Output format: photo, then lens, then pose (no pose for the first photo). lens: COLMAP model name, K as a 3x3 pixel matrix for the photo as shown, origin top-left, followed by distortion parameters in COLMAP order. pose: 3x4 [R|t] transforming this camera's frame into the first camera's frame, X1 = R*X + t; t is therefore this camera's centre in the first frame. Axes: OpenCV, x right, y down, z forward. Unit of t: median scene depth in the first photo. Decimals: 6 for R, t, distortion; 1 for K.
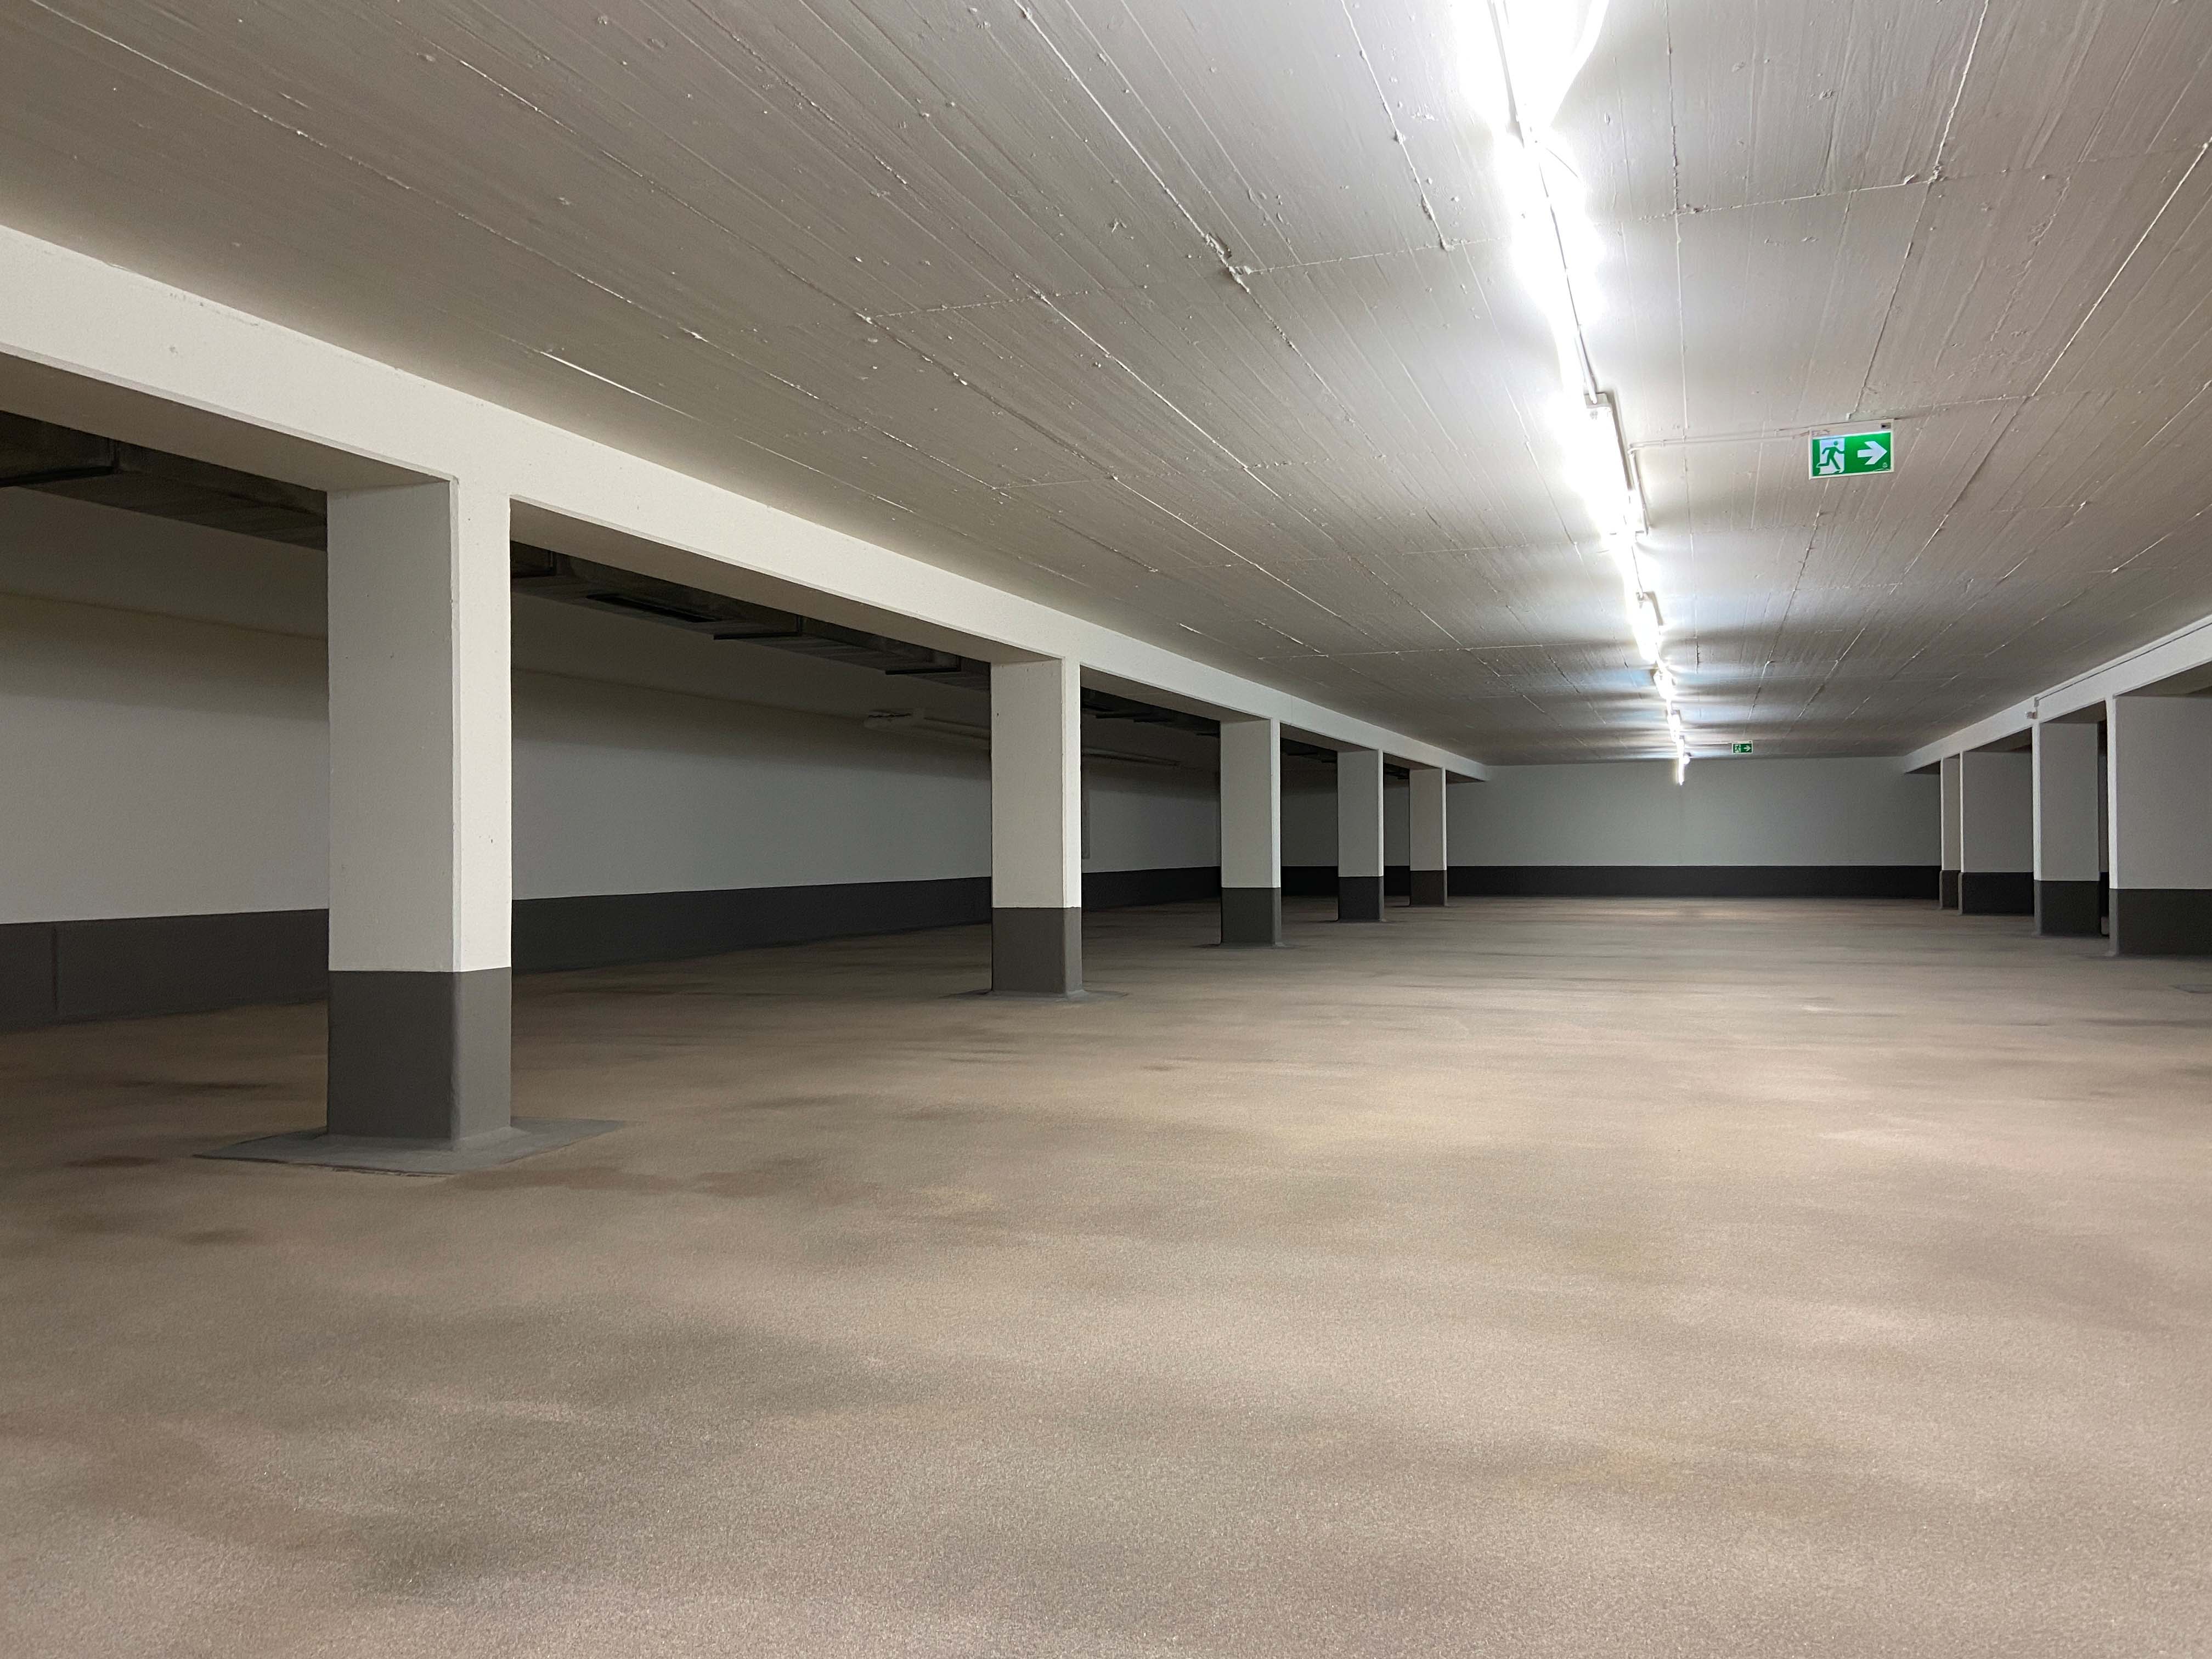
lens RADIAL K [[1717.4, 0, 1109.0], [0, 1717.4, 797.3], [0, 0, 1]] dist [0.124860, -0.162870]
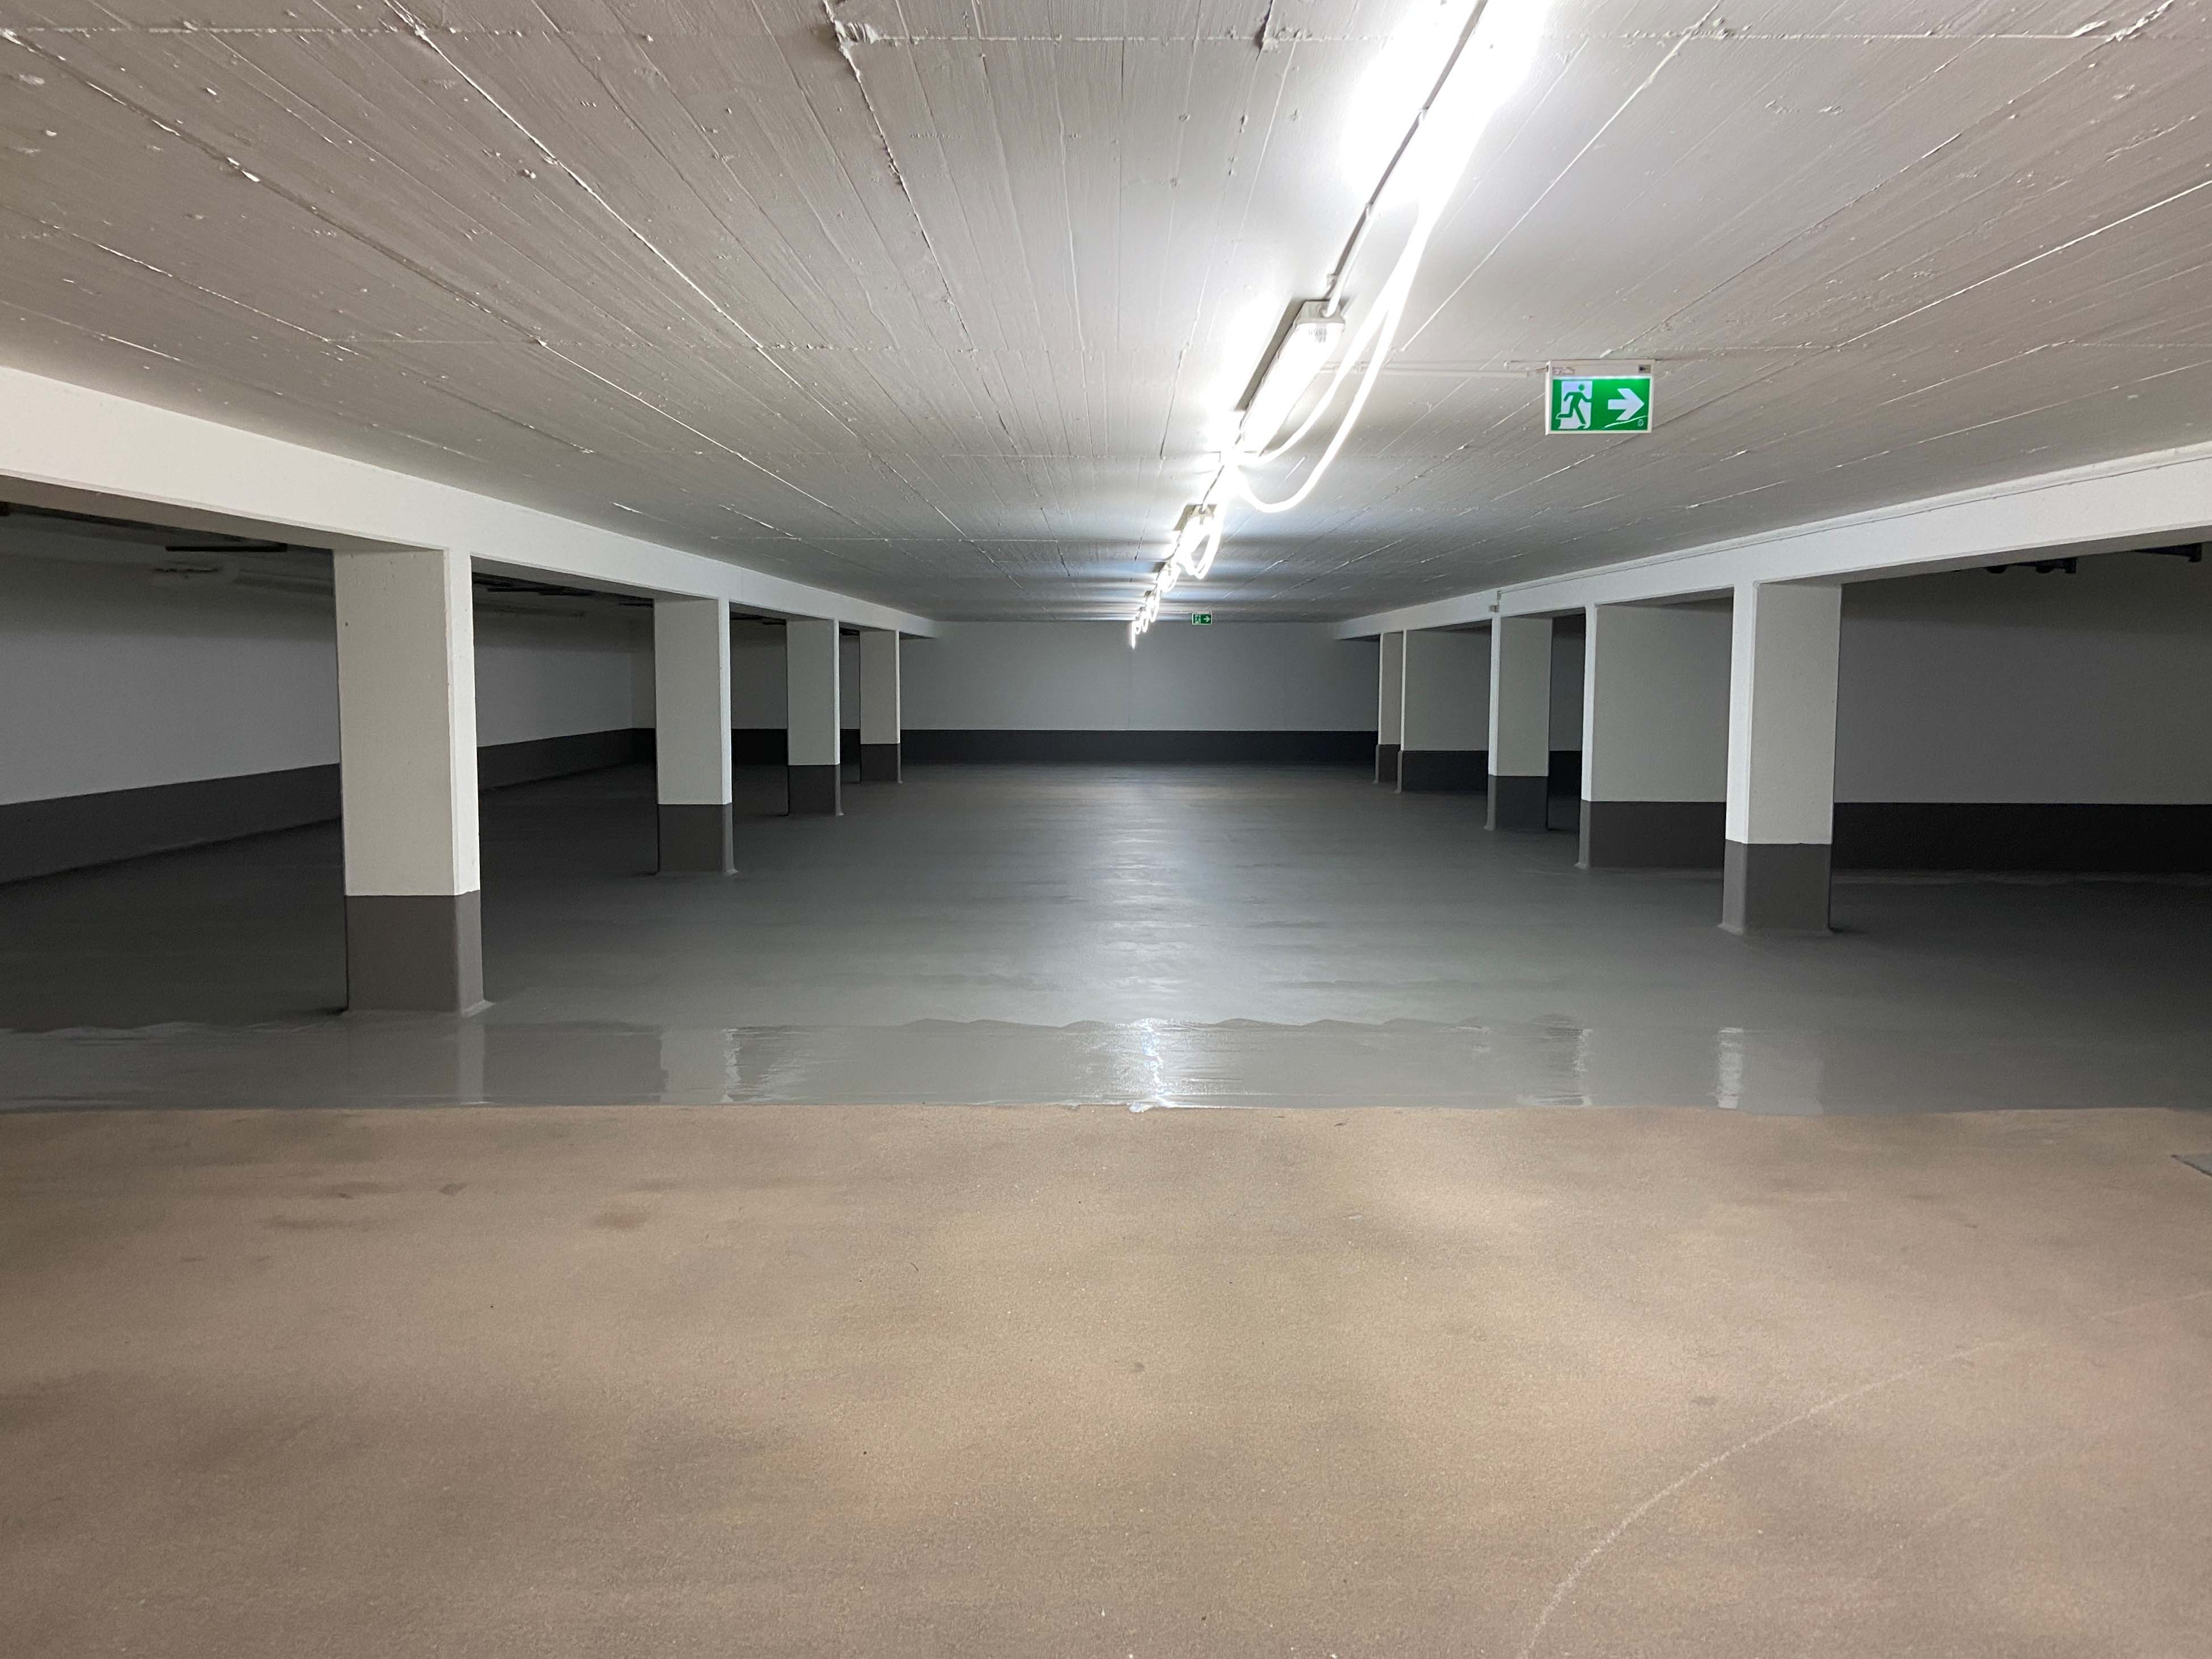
lens RADIAL K [[1717.4, 0, 1109.0], [0, 1717.4, 797.3], [0, 0, 1]] dist [0.124860, -0.162870]
pose [[0.941939, -0.017546, 0.335325, -0.014012], [-0.020653, 0.993716, 0.110012, -0.075734], [-0.335148, -0.110550, 0.935657, 0.256341]]
